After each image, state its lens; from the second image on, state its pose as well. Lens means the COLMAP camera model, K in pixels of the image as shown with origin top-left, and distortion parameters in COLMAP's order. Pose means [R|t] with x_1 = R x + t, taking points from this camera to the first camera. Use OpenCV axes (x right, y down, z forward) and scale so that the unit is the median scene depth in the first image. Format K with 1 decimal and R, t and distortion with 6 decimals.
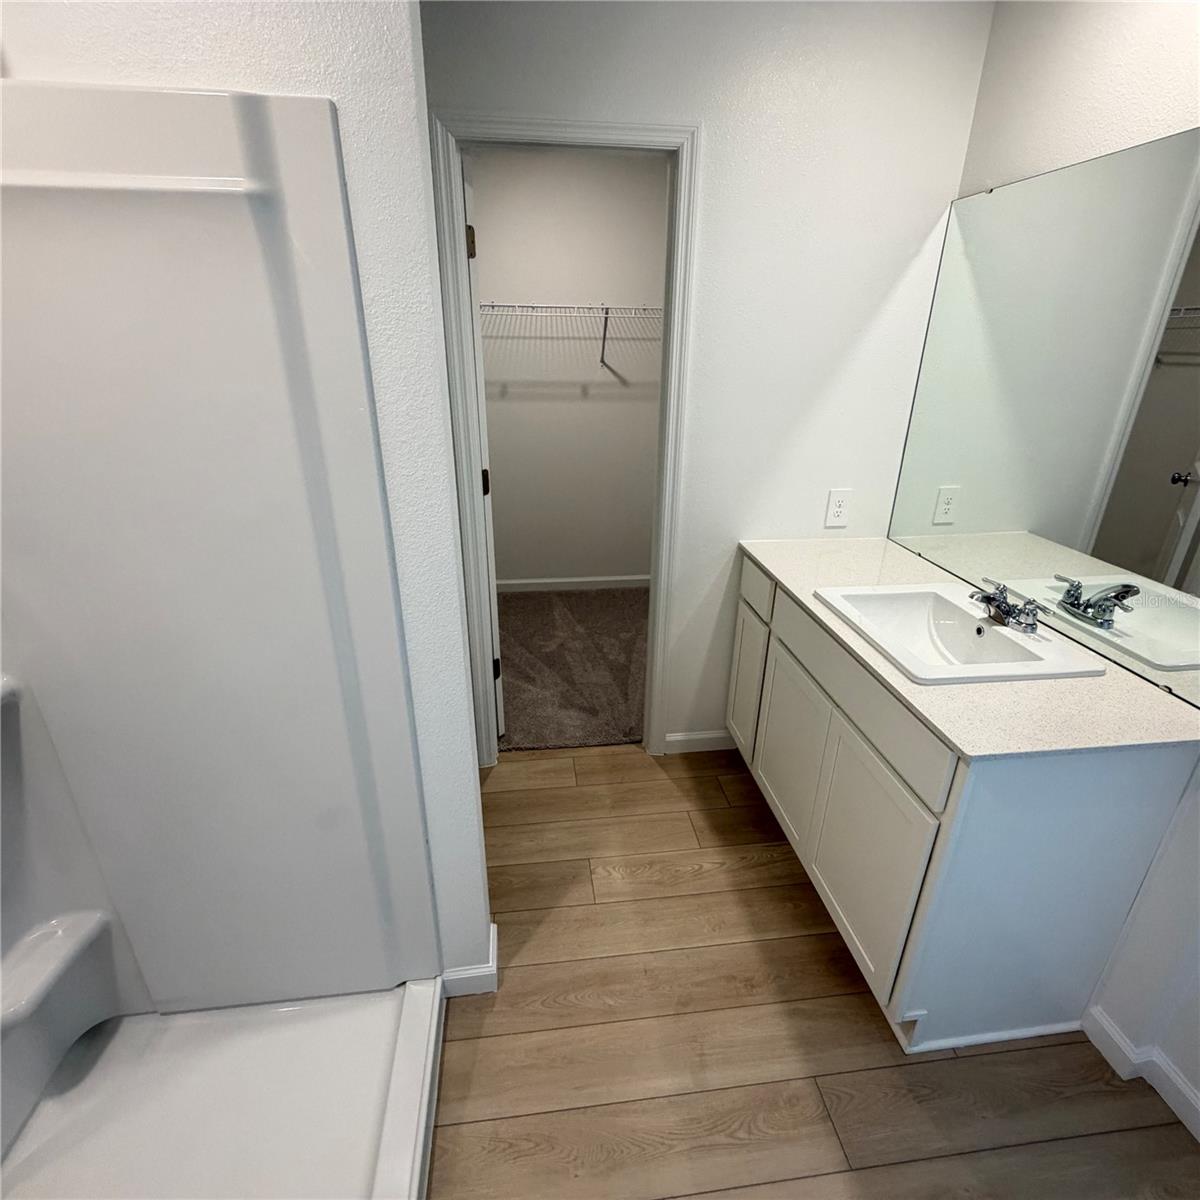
lens RADIAL K [[643.6, 0, 598.9], [0, 643.6, 606.0], [0, 0, 1]] dist [0.000683, 0.000058]
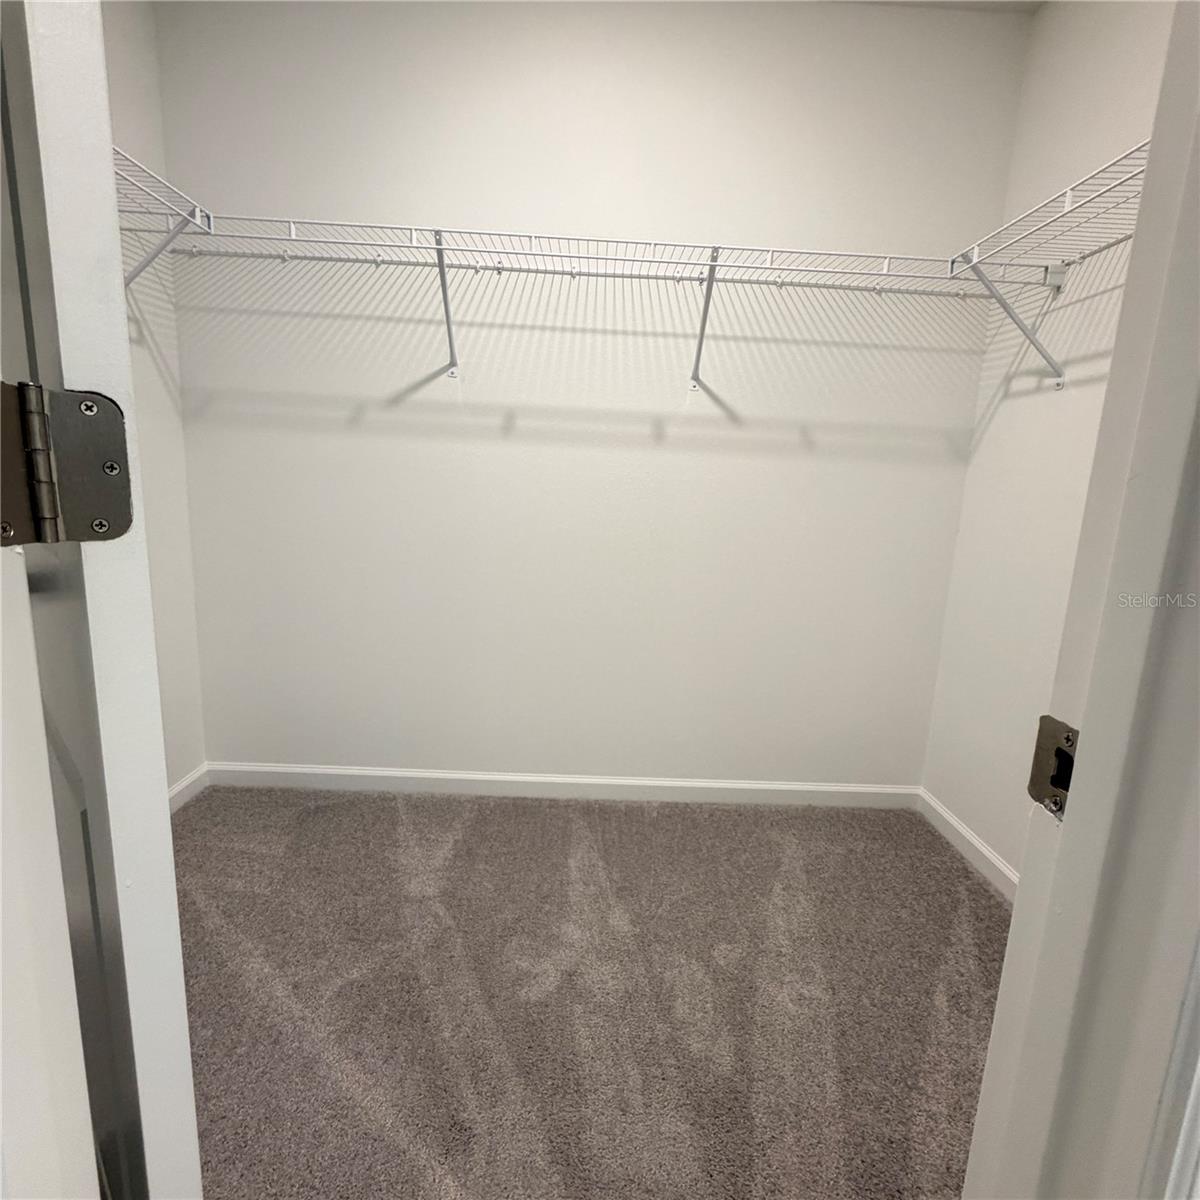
lens RADIAL K [[643.6, 0, 599.9], [0, 643.6, 601.1], [0, 0, 1]] dist [0.000683, 0.000058]
pose [[0.993759, 0.052596, -0.098366, -0.011264], [-0.072737, 0.974128, -0.213973, -0.080412], [0.084567, 0.219792, 0.971874, 0.525209]]
